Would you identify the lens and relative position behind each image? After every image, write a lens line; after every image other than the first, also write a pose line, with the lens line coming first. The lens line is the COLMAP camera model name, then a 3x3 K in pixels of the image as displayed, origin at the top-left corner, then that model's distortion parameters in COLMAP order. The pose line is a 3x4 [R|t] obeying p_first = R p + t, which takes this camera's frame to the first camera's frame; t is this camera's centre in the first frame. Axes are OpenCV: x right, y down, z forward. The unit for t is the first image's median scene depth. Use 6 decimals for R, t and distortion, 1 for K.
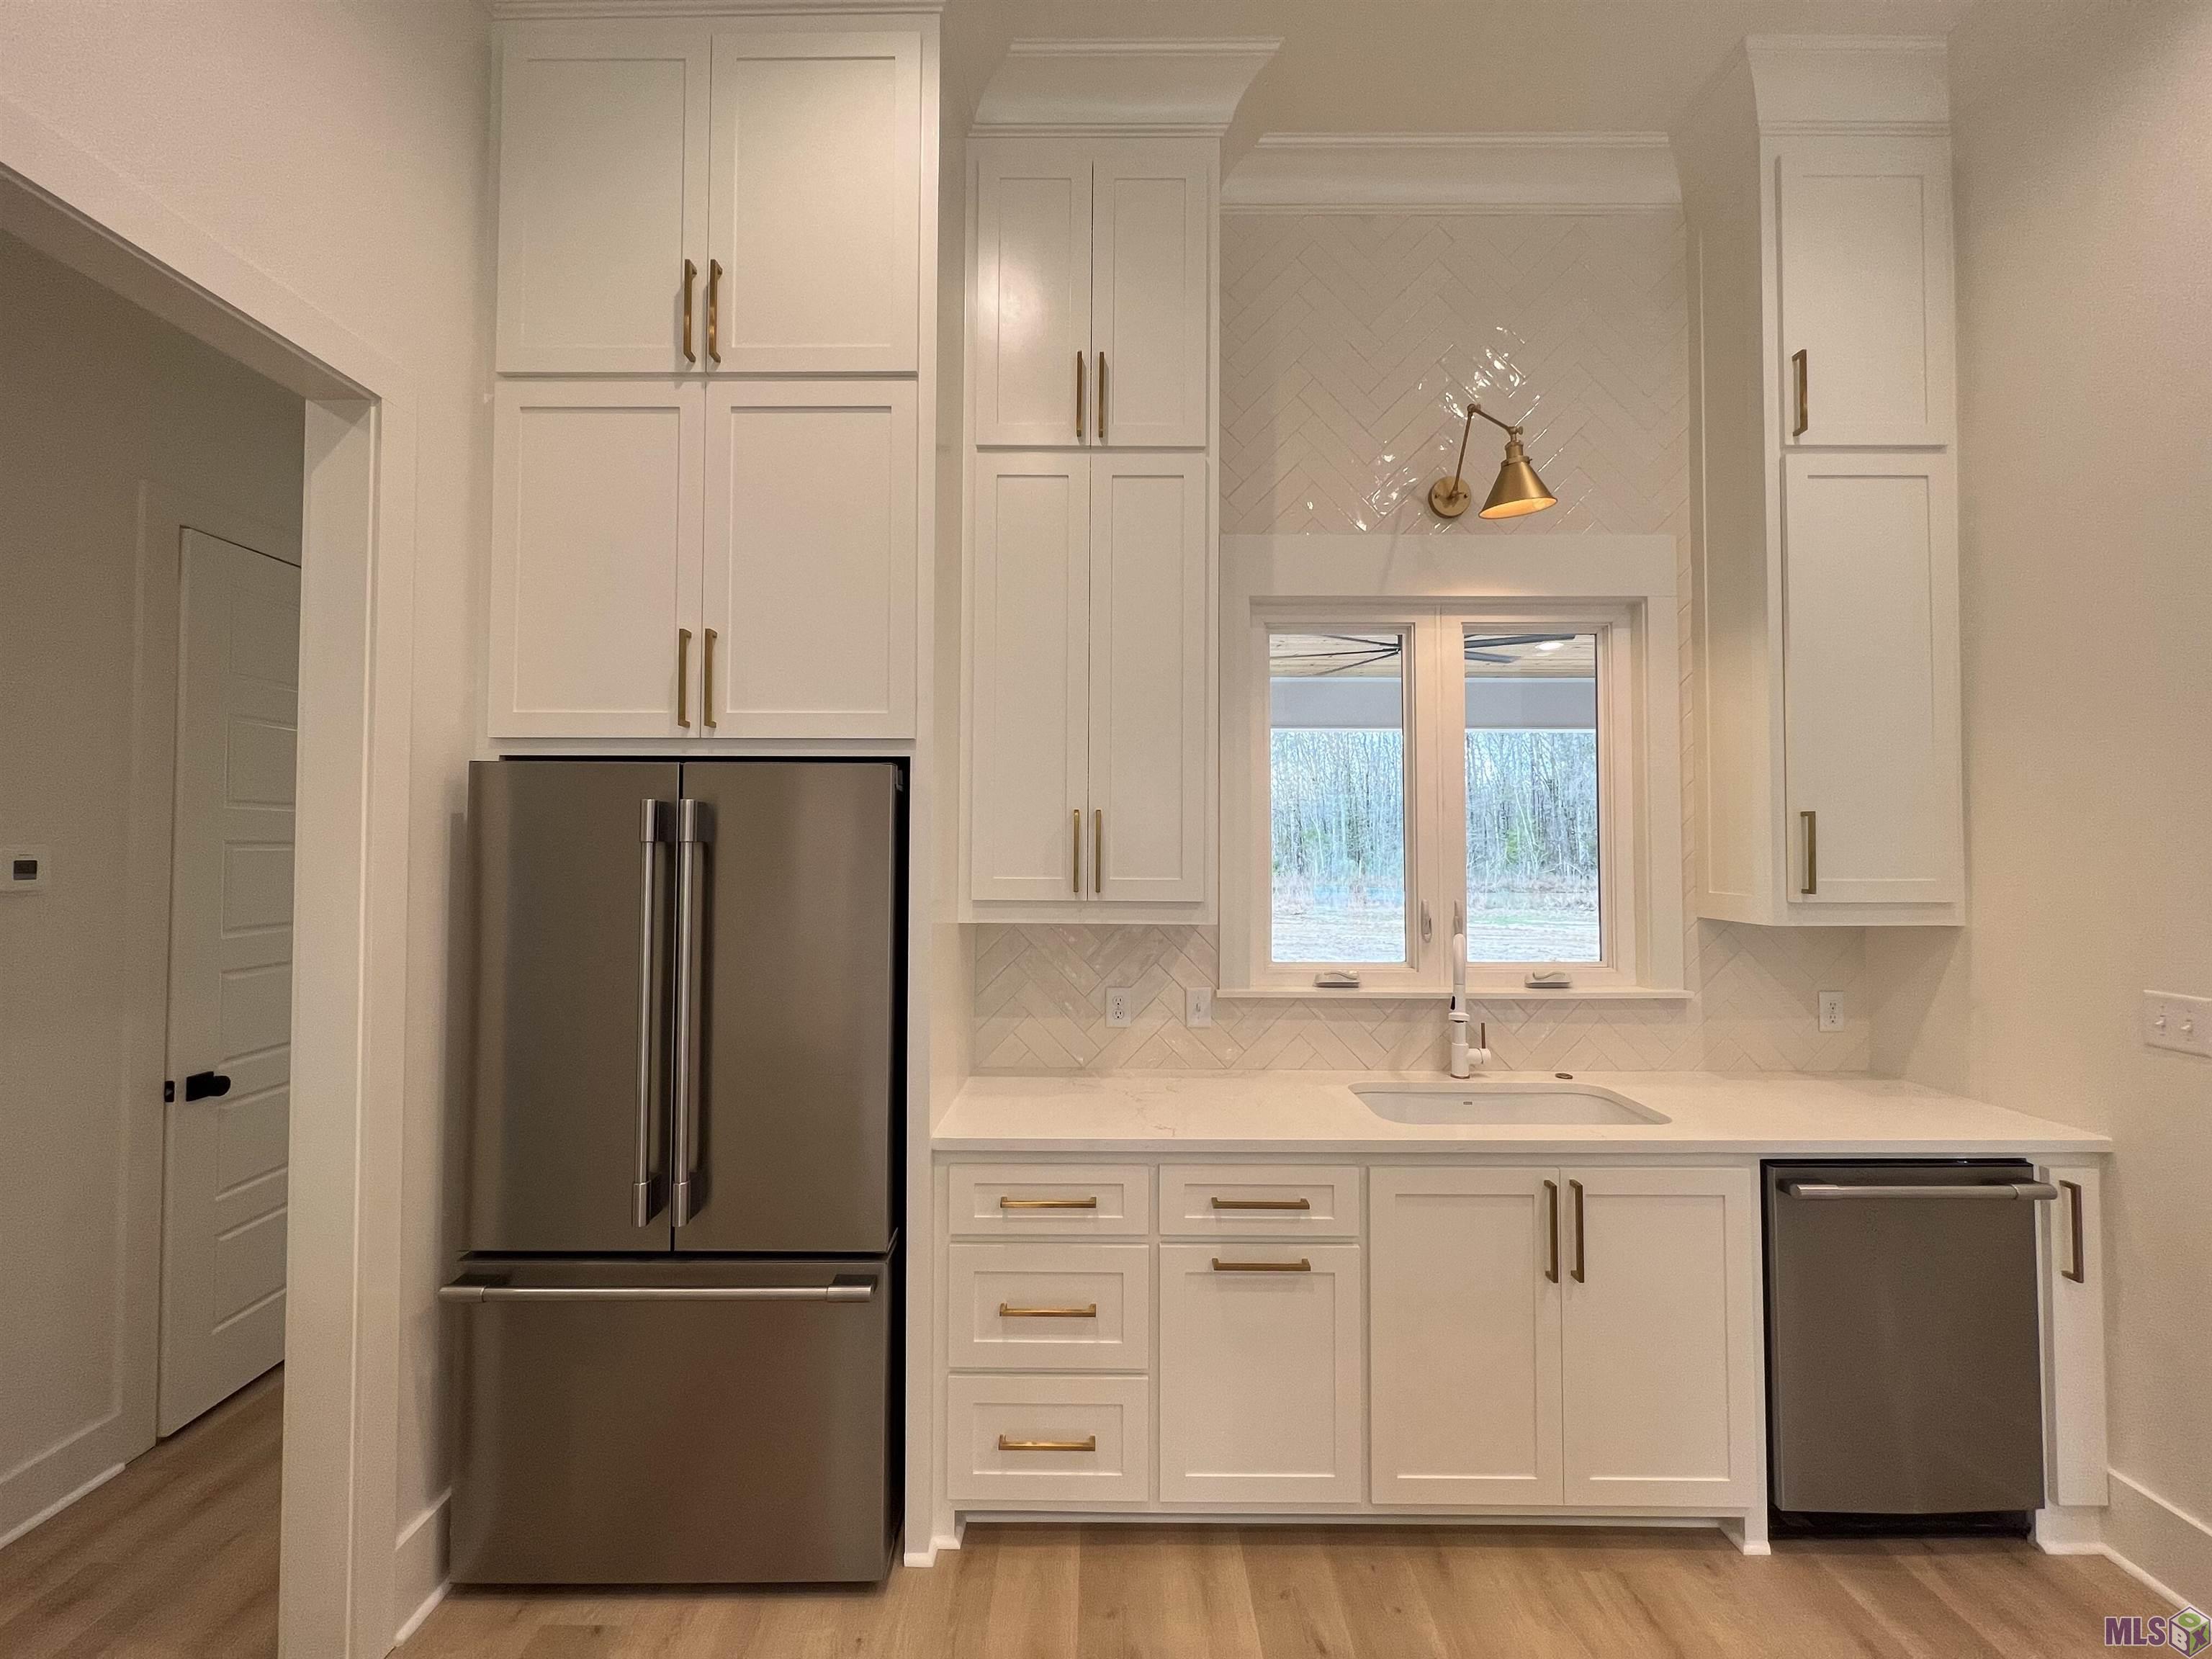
lens RADIAL K [[875.0, 0, 1106.0], [0, 875.0, 829.5], [0, 0, 1]] dist [-0.003385, -0.000474]
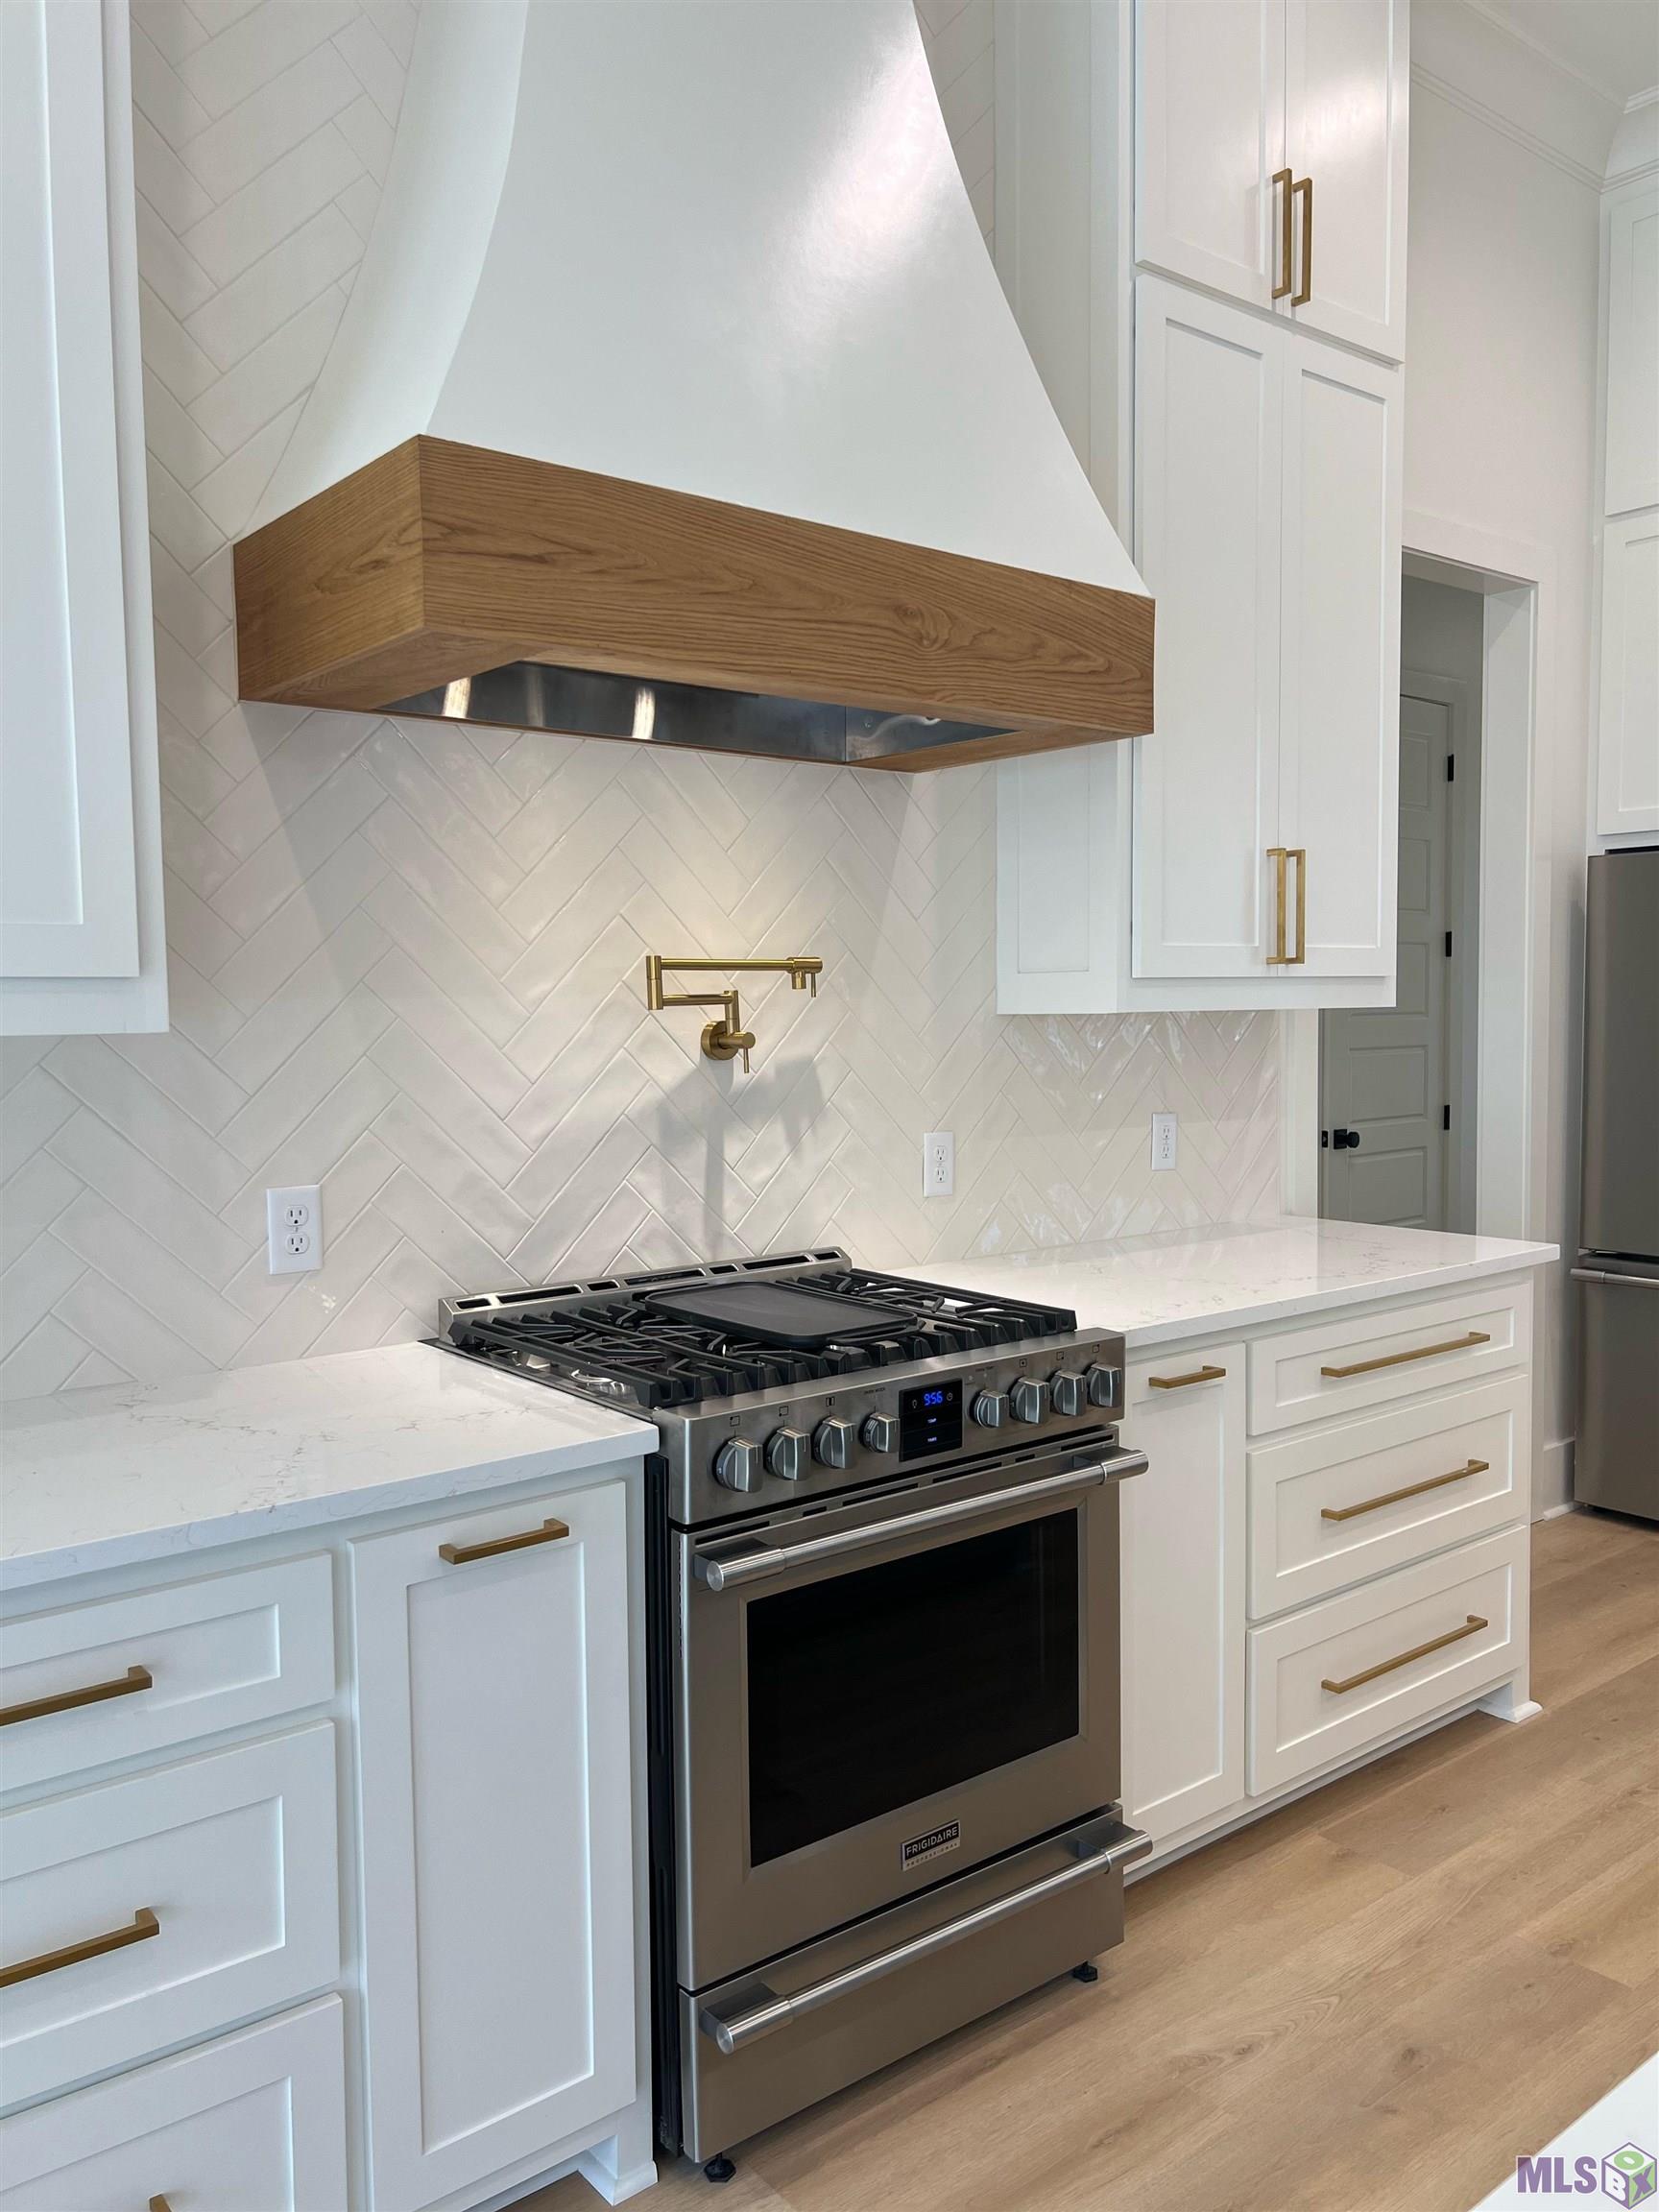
lens RADIAL K [[1649.2, 0, 829.5], [0, 1649.2, 1106.0], [0, 0, 1]] dist [0.023263, 0.001165]
pose [[0.614750, 0.041746, -0.787616, 0.443434], [0.031022, 0.996546, 0.077033, 0.055409], [0.788111, -0.071790, 0.611332, -1.232274]]
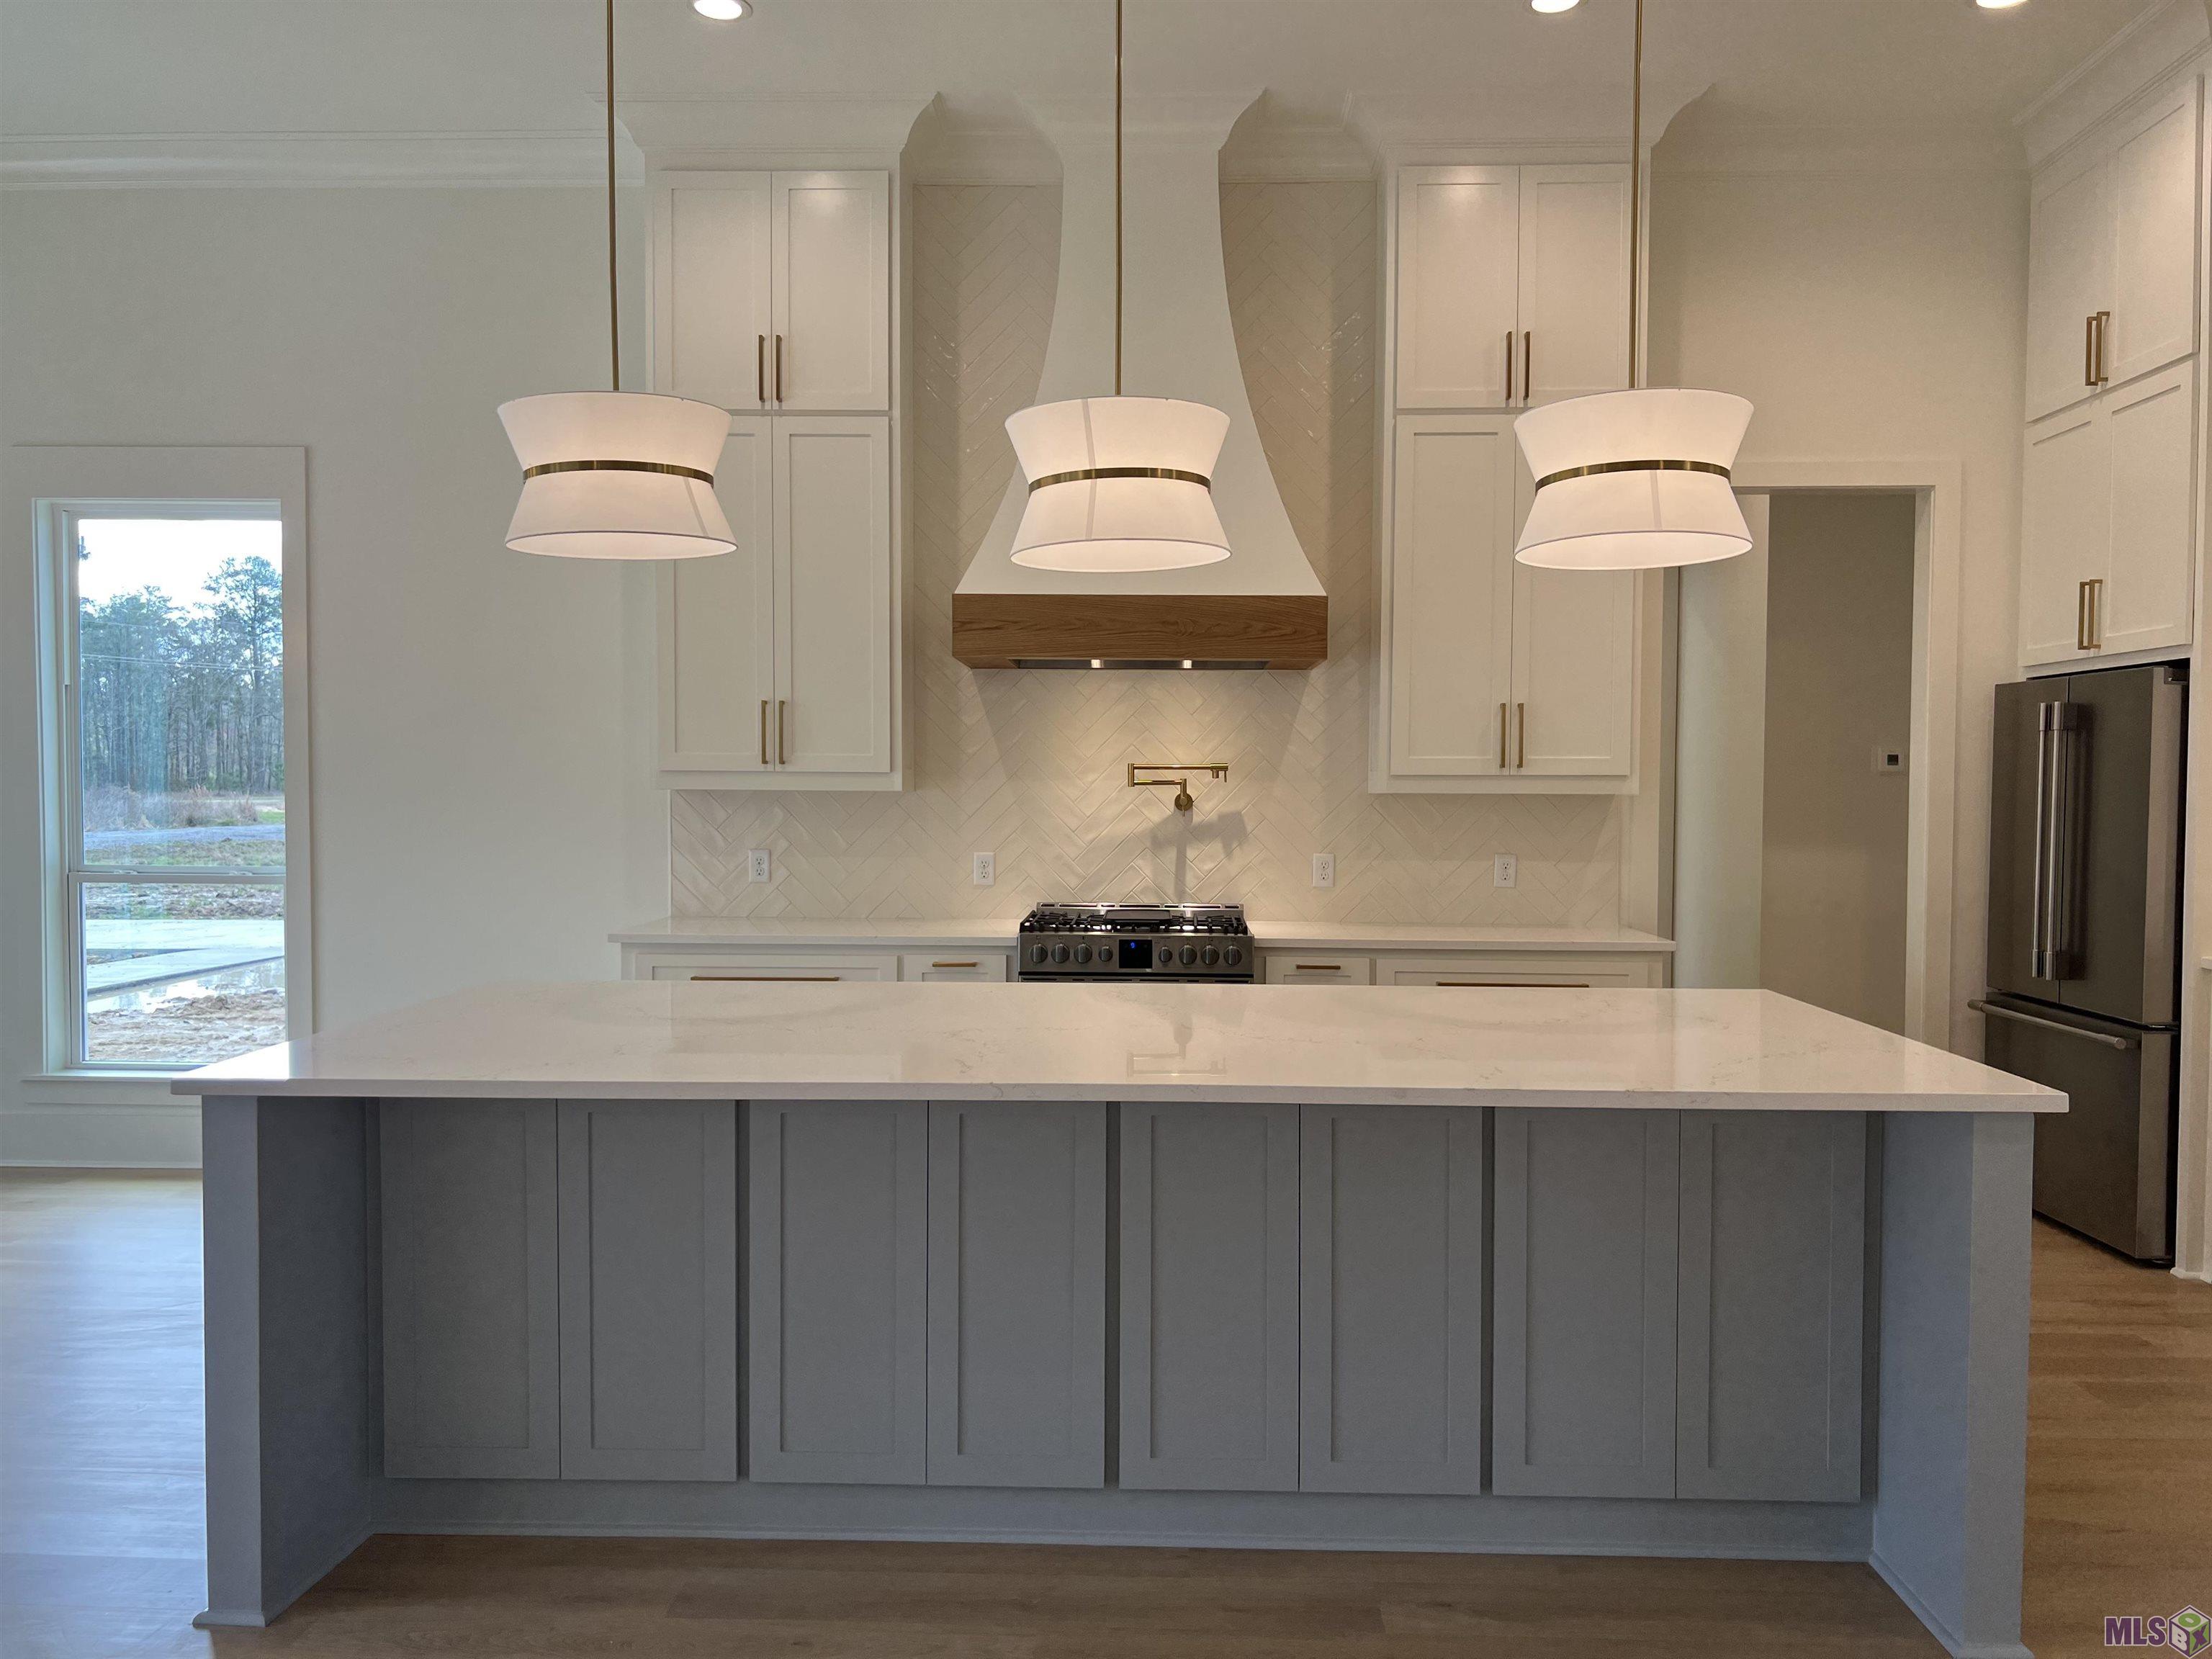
lens RADIAL K [[1649.2, 0, 1106.0], [0, 1649.2, 829.5], [0, 0, 1]] dist [0.023263, 0.001165]
pose [[-0.051219, 0.024751, -0.998381, 2.278082], [0.018489, 0.999545, 0.023831, 0.080101], [0.998516, -0.017238, -0.051653, -0.451121]]
